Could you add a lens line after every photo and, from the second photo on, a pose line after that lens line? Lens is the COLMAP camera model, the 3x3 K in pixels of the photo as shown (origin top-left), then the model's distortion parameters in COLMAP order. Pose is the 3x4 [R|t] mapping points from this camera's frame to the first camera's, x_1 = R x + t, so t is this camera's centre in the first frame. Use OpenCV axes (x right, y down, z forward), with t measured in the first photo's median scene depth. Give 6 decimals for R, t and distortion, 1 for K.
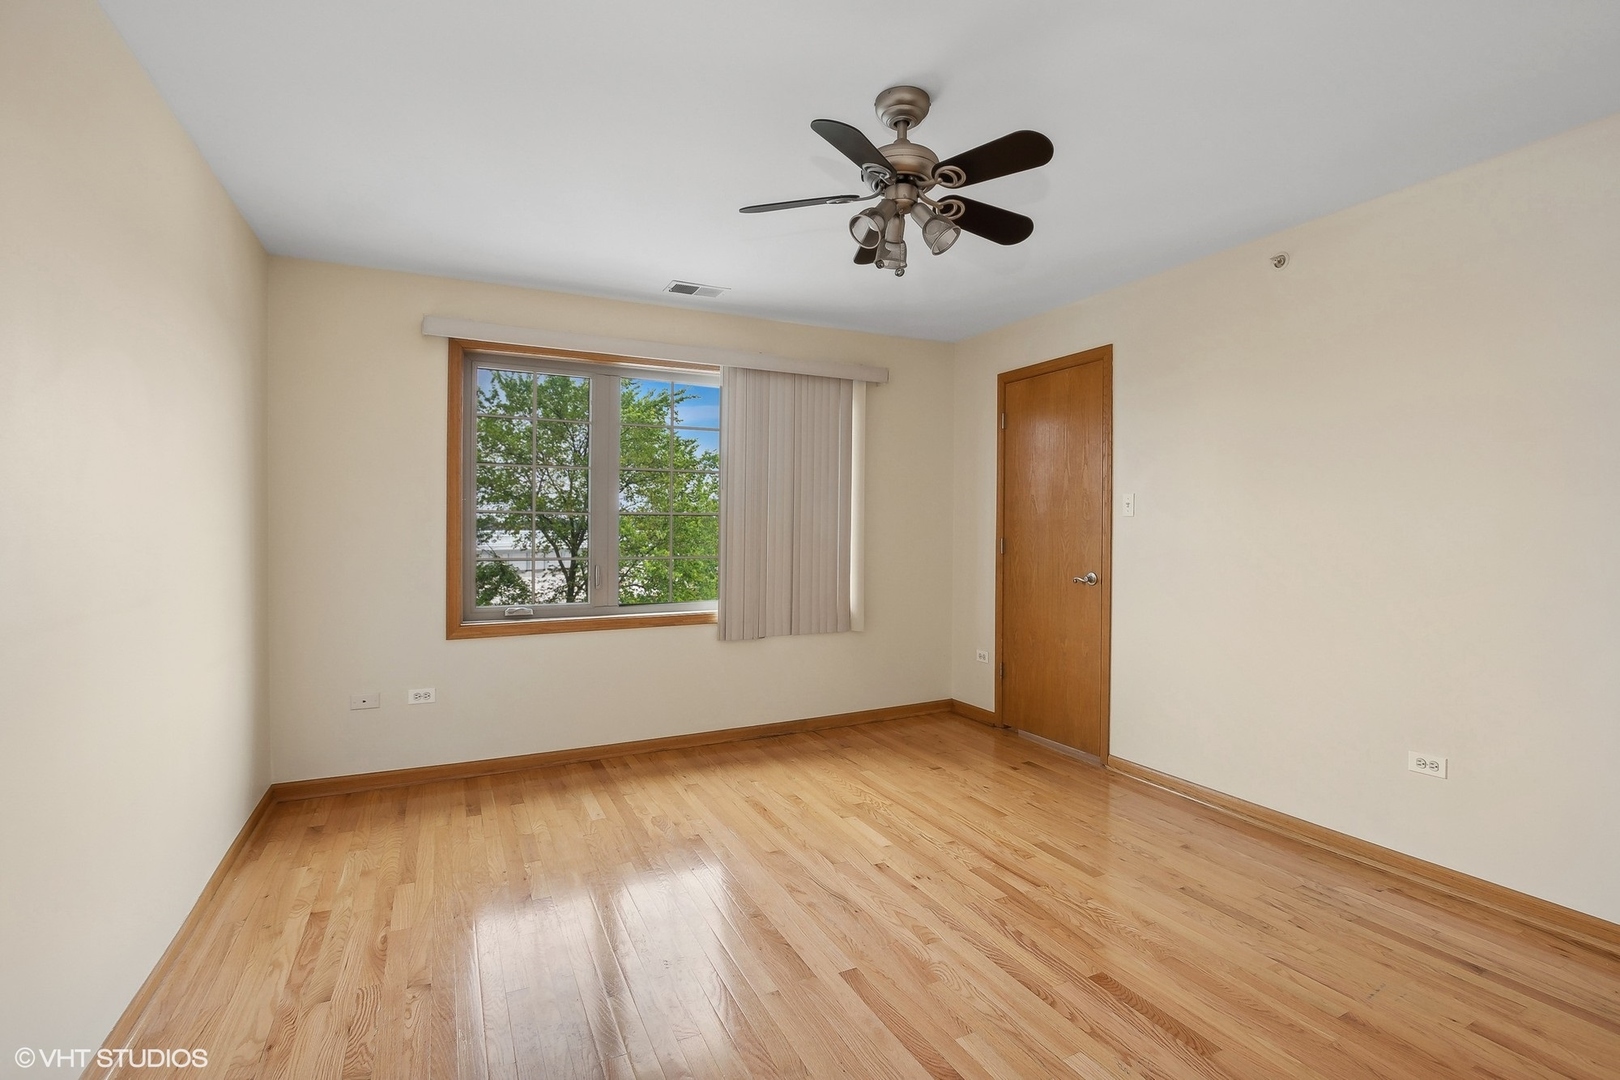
lens RADIAL K [[724.6, 0, 810.0], [0, 724.6, 540.0], [0, 0, 1]] dist [-0.032530, -0.000062]
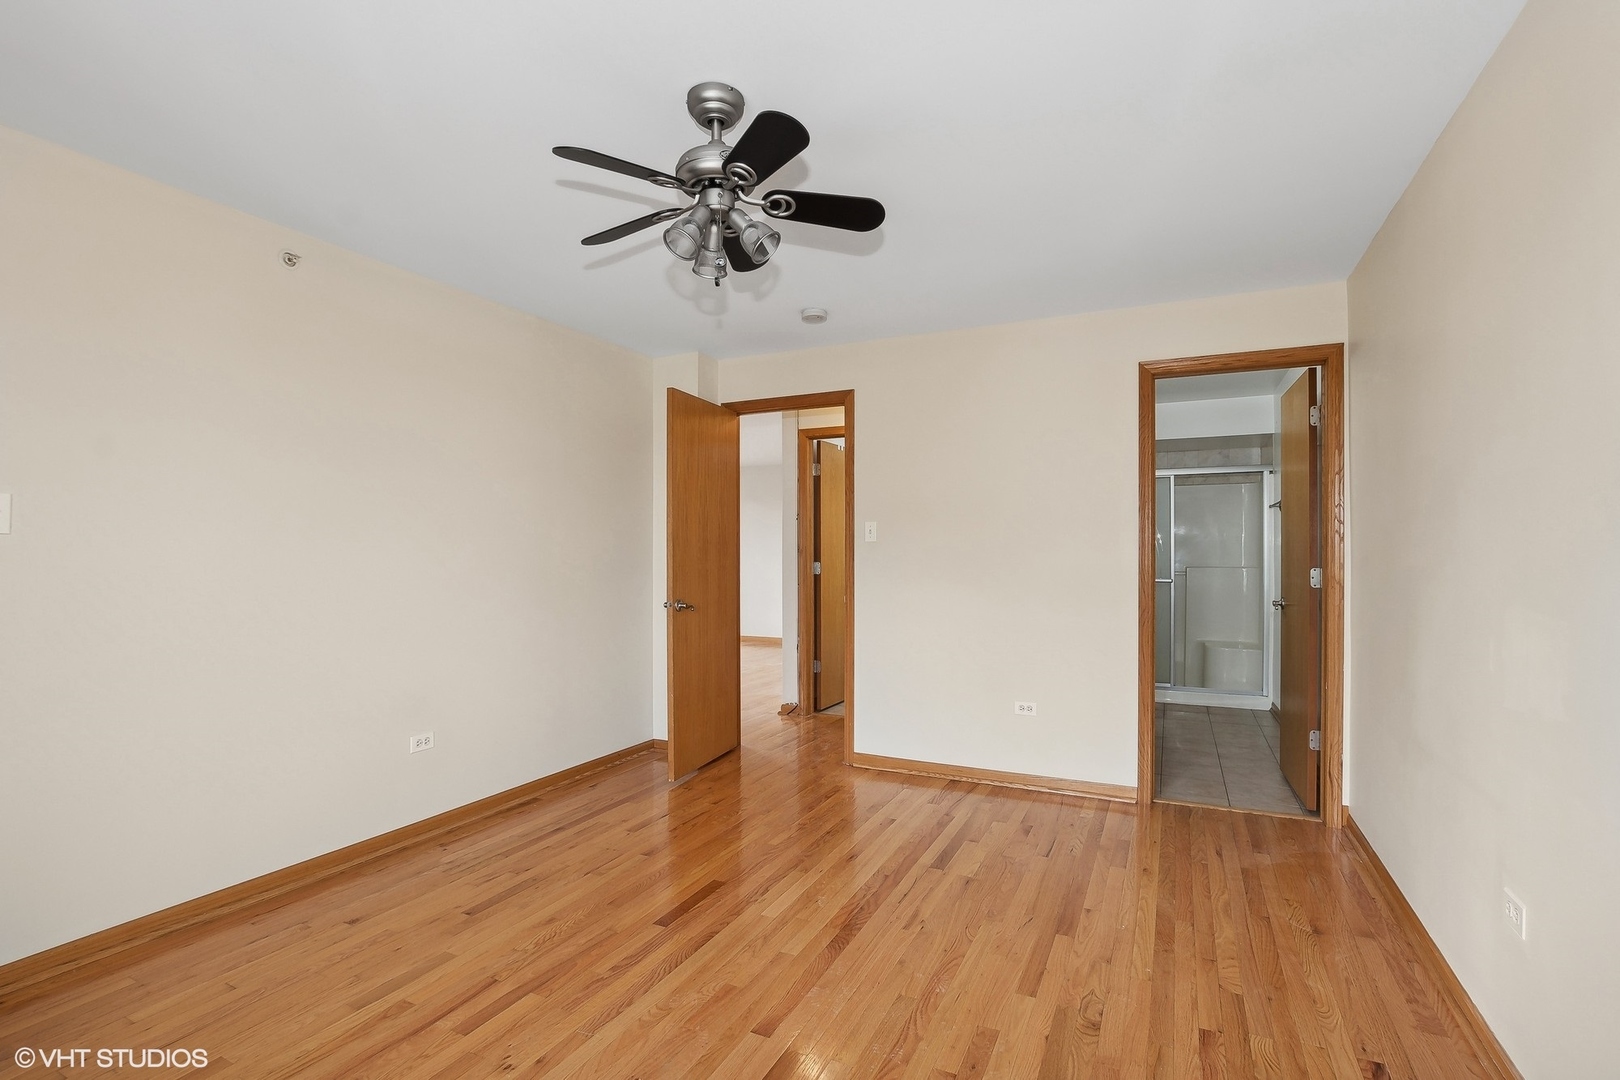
lens RADIAL K [[724.6, 0, 810.0], [0, 724.6, 540.0], [0, 0, 1]] dist [-0.032530, -0.000062]
pose [[-0.597145, 0.012954, 0.802029, -0.644718], [0.013872, 0.999887, -0.005821, -0.042573], [-0.802013, 0.007650, -0.597257, 1.285280]]
